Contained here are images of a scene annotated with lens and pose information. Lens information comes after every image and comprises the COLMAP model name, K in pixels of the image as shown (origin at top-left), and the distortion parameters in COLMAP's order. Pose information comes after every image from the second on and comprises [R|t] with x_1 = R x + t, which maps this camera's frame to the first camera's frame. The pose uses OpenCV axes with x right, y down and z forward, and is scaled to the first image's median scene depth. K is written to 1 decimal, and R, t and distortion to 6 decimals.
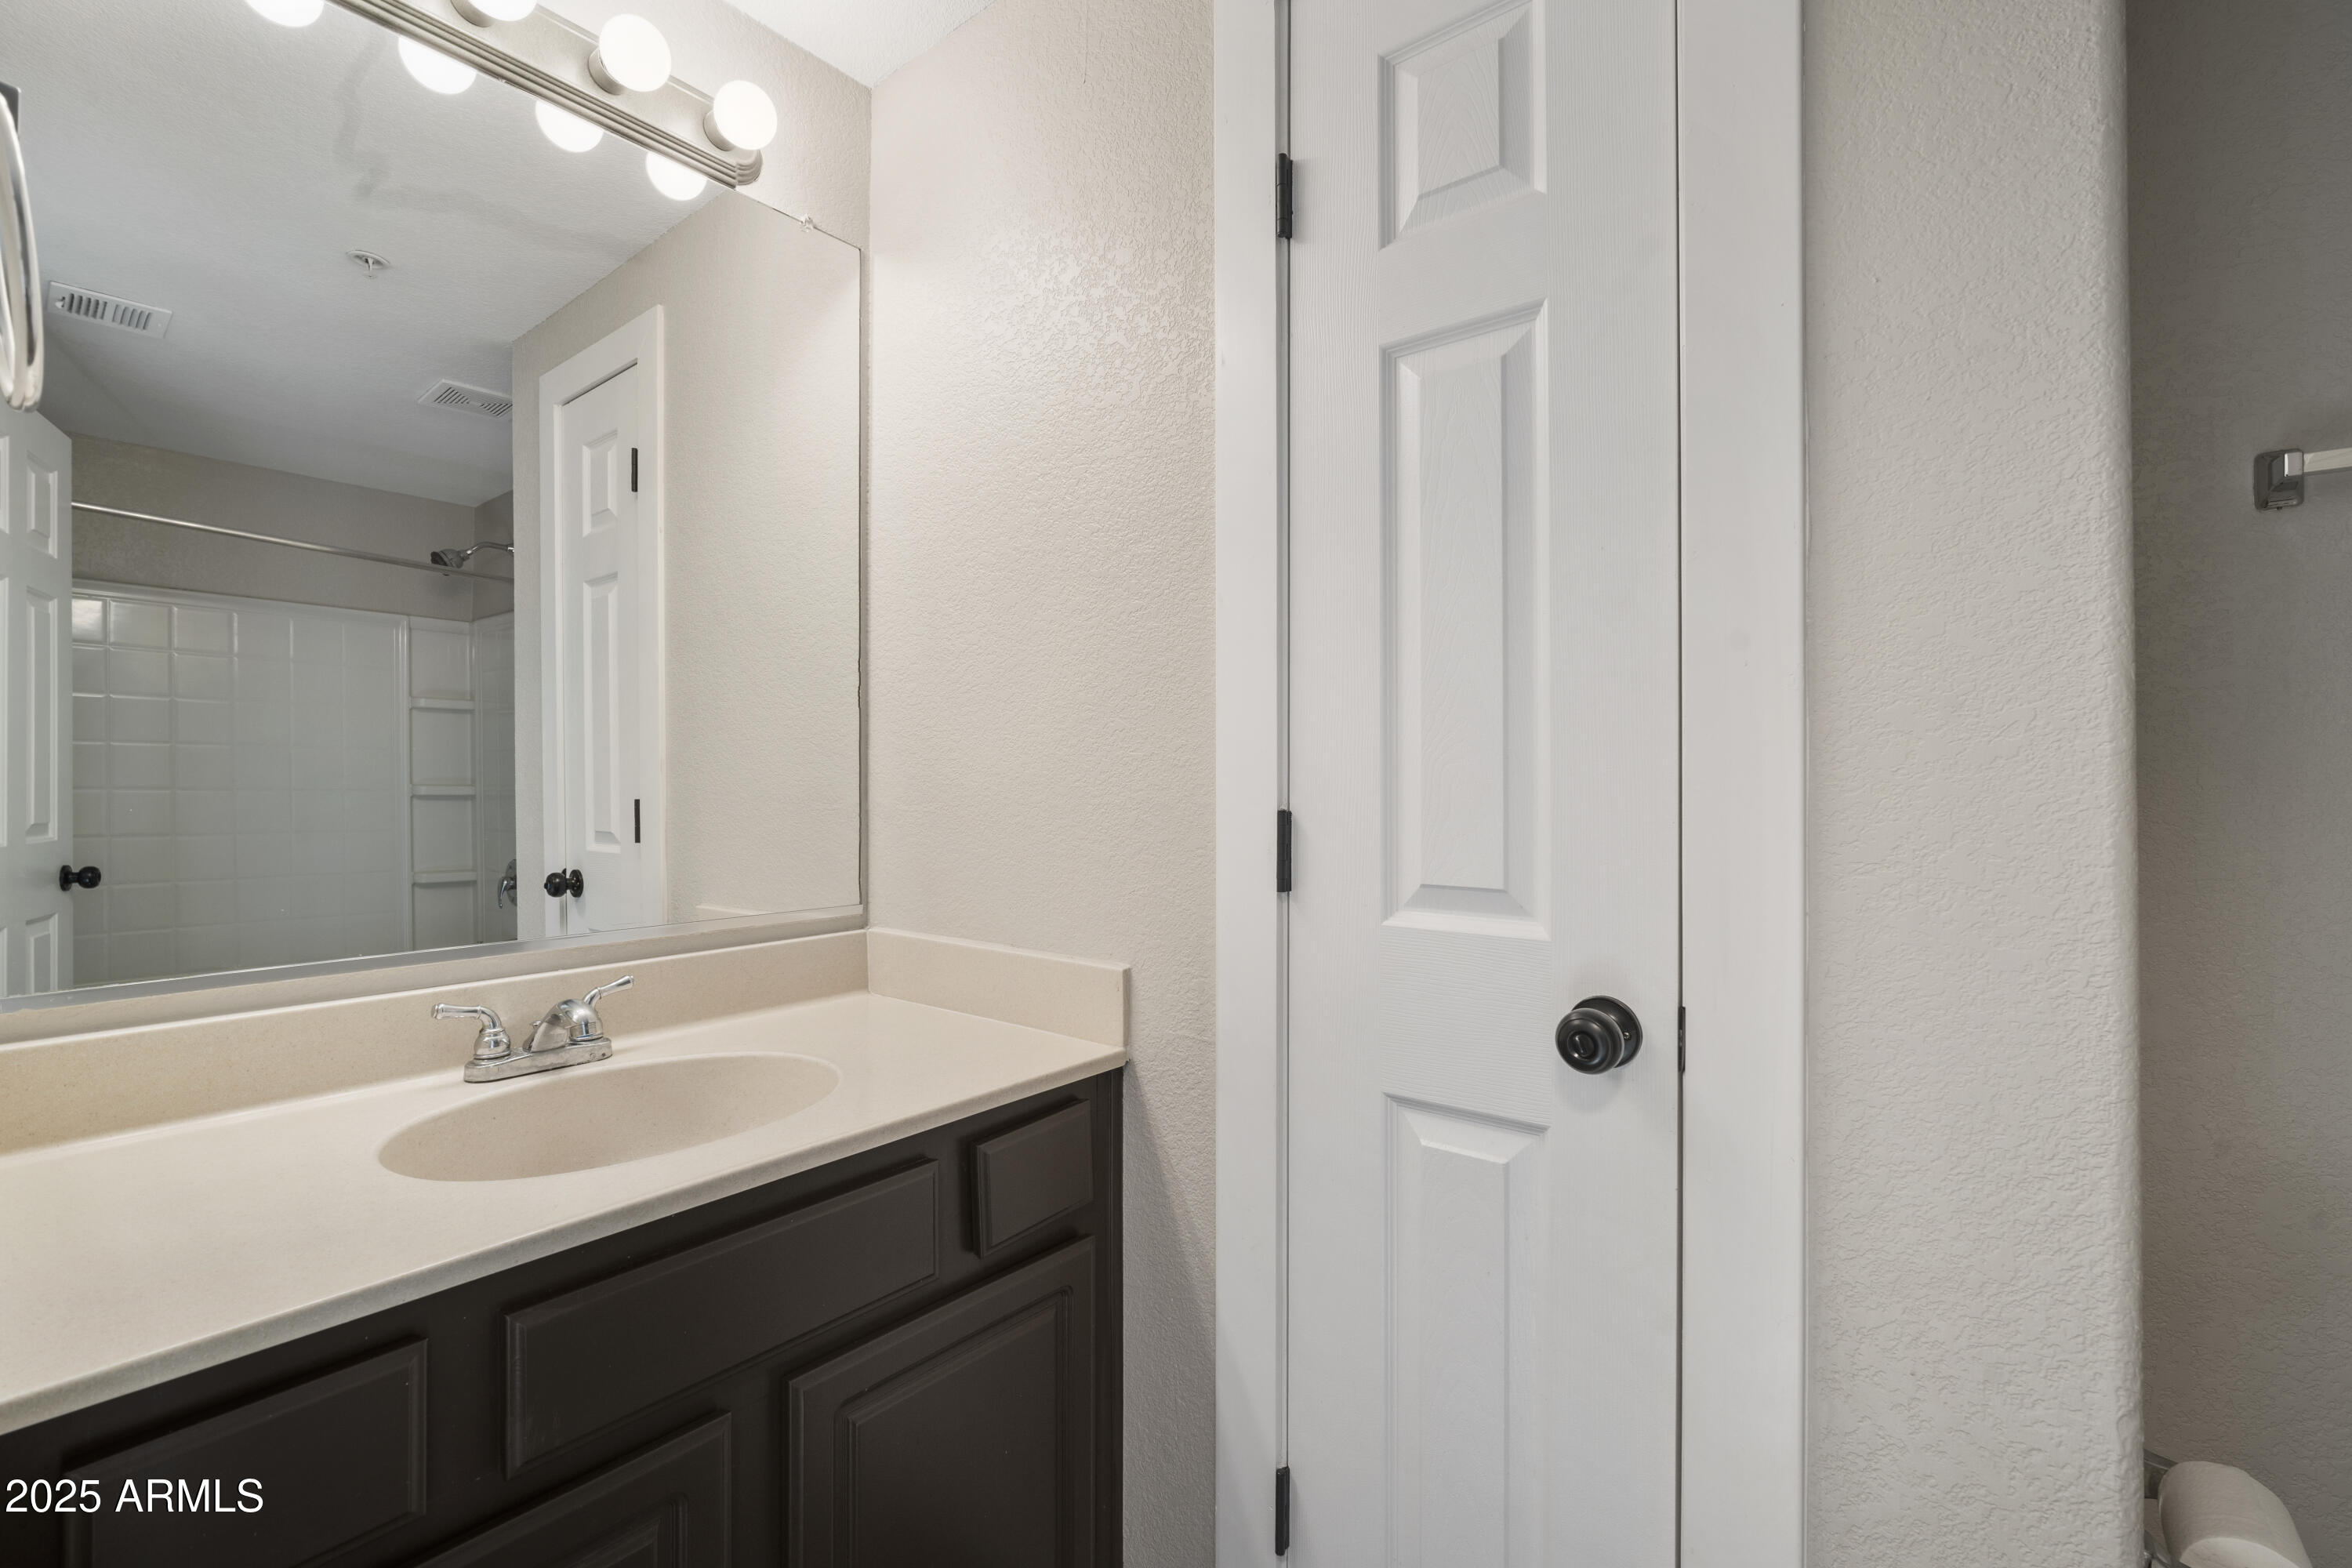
lens RADIAL K [[1033.0, 0, 1184.9], [0, 1033.0, 770.0], [0, 0, 1]] dist [-0.008839, 0.001860]
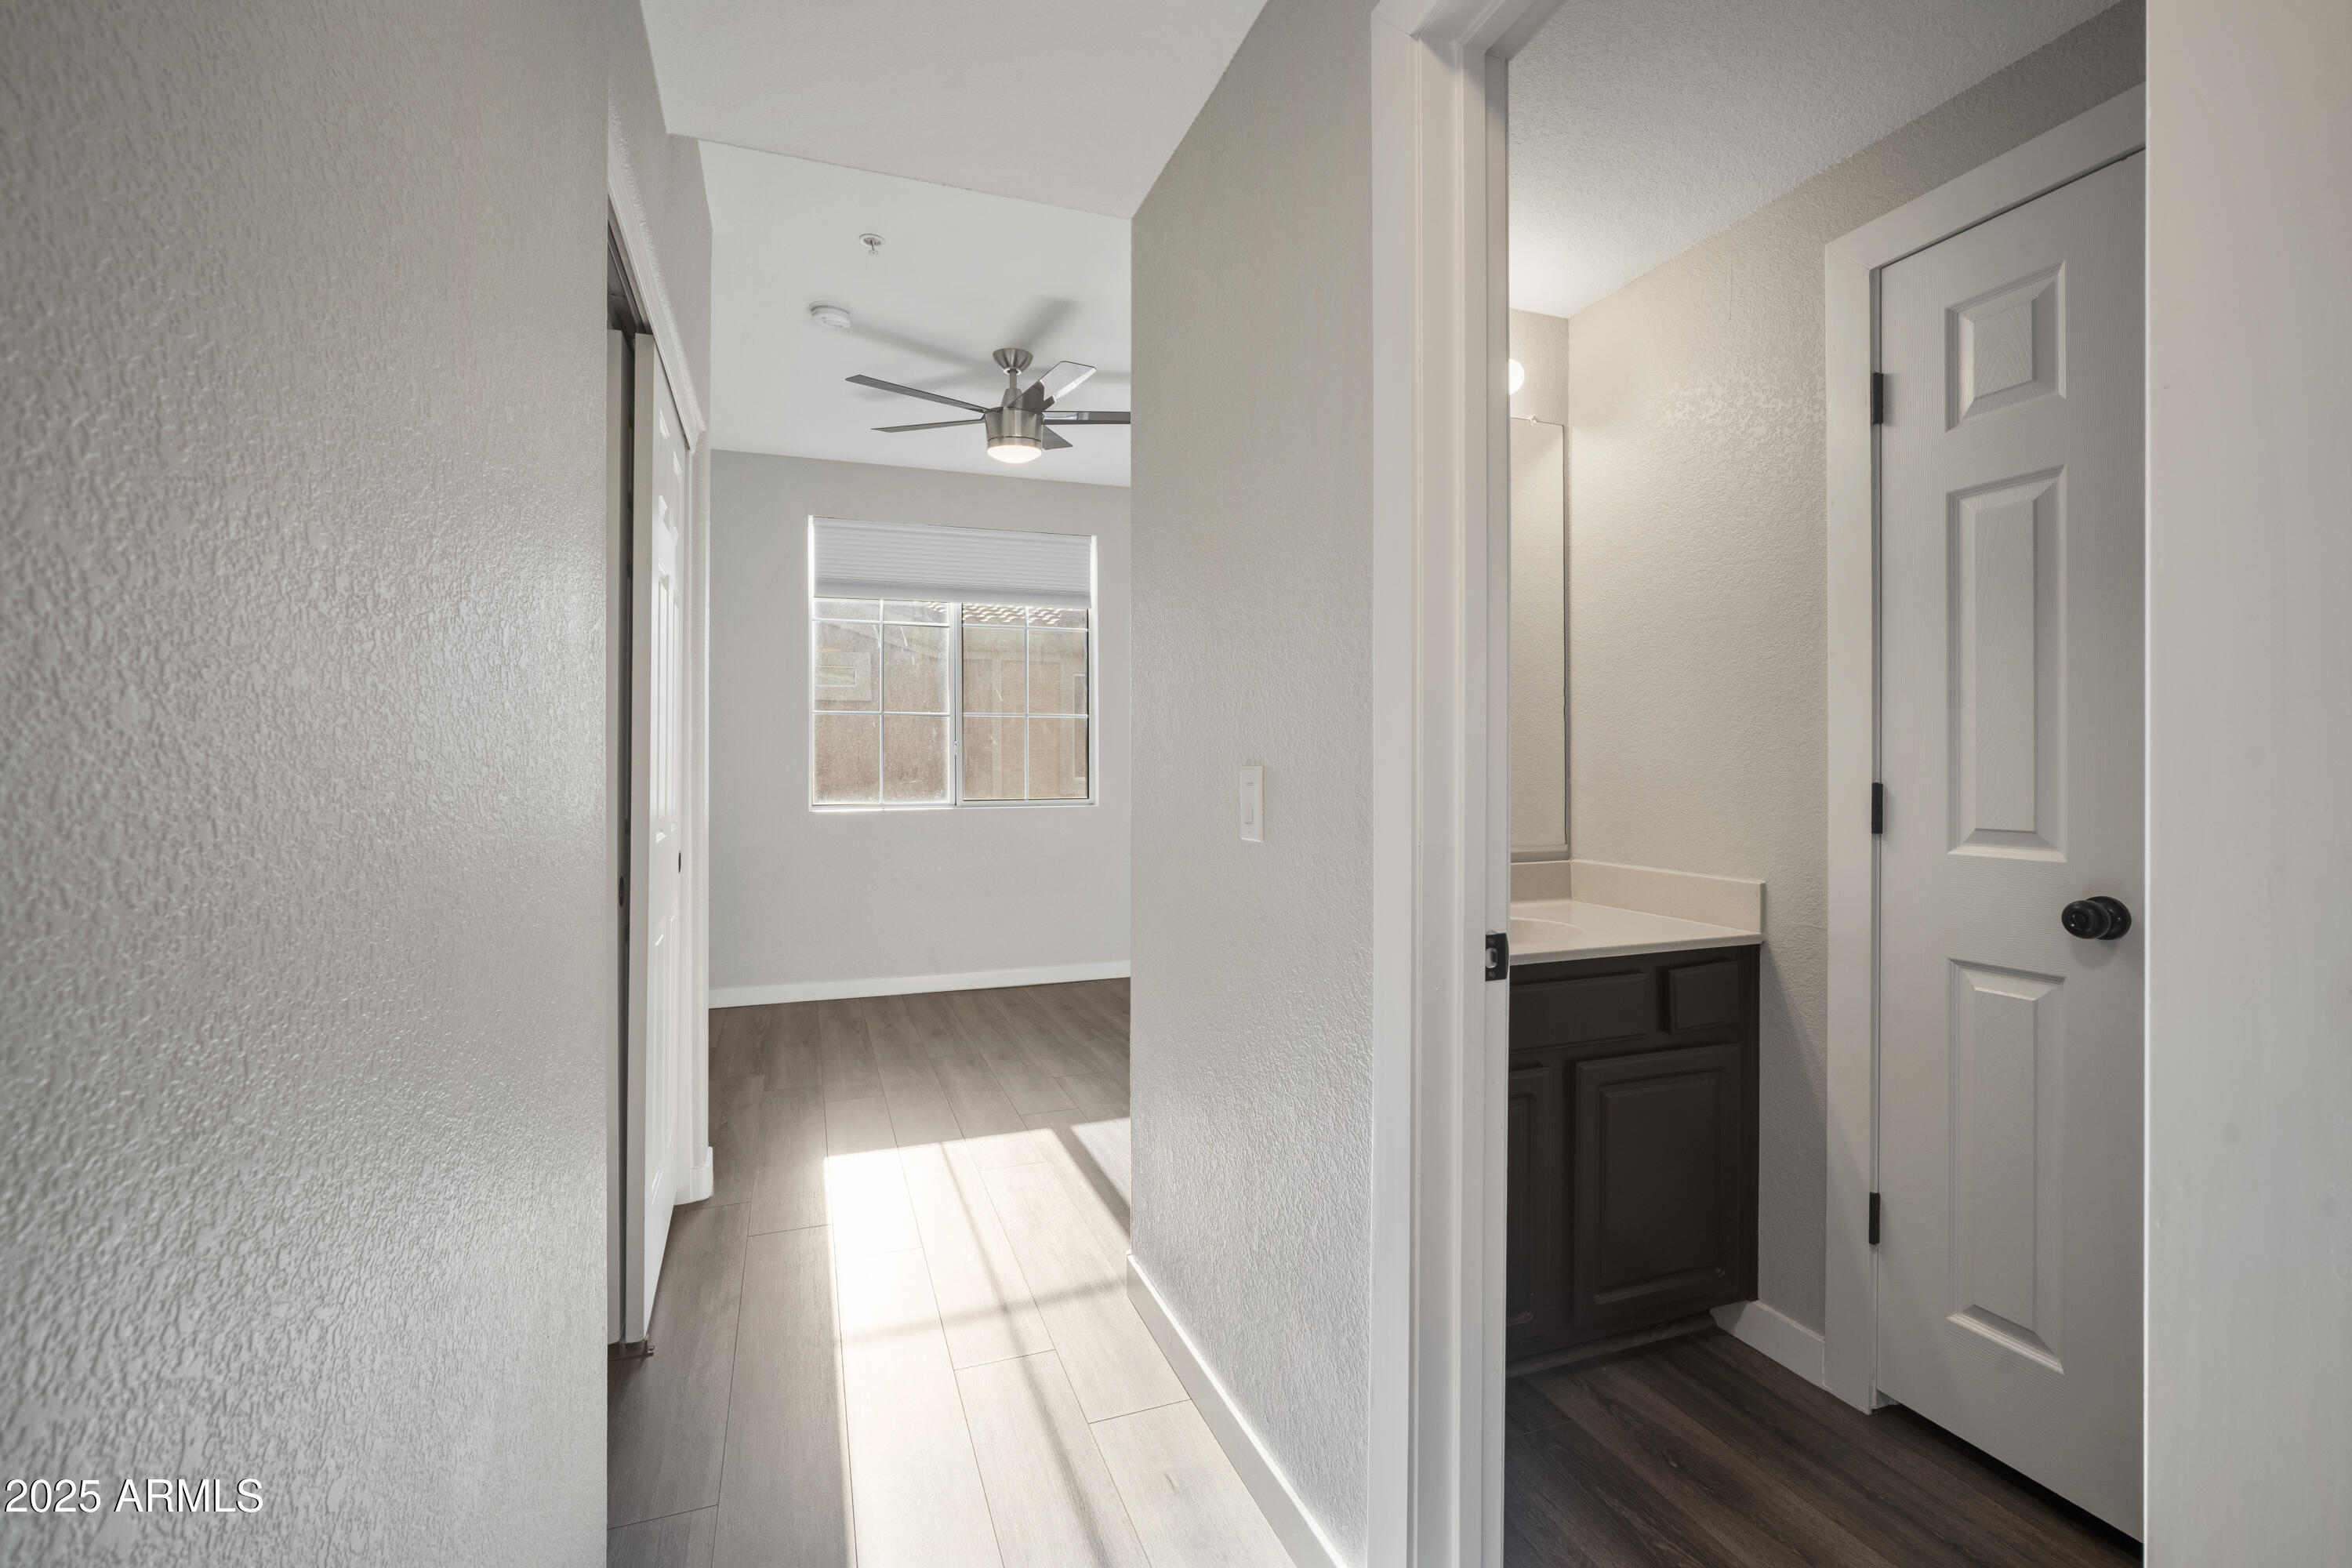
lens RADIAL K [[1033.0, 0, 1197.8], [0, 1033.0, 760.0], [0, 0, 1]] dist [-0.008839, 0.001860]
pose [[0.865219, 0.000806, -0.501393, -0.015117], [-0.002292, 0.999995, -0.002347, 0.009490], [0.501389, 0.003179, 0.865216, -0.912243]]
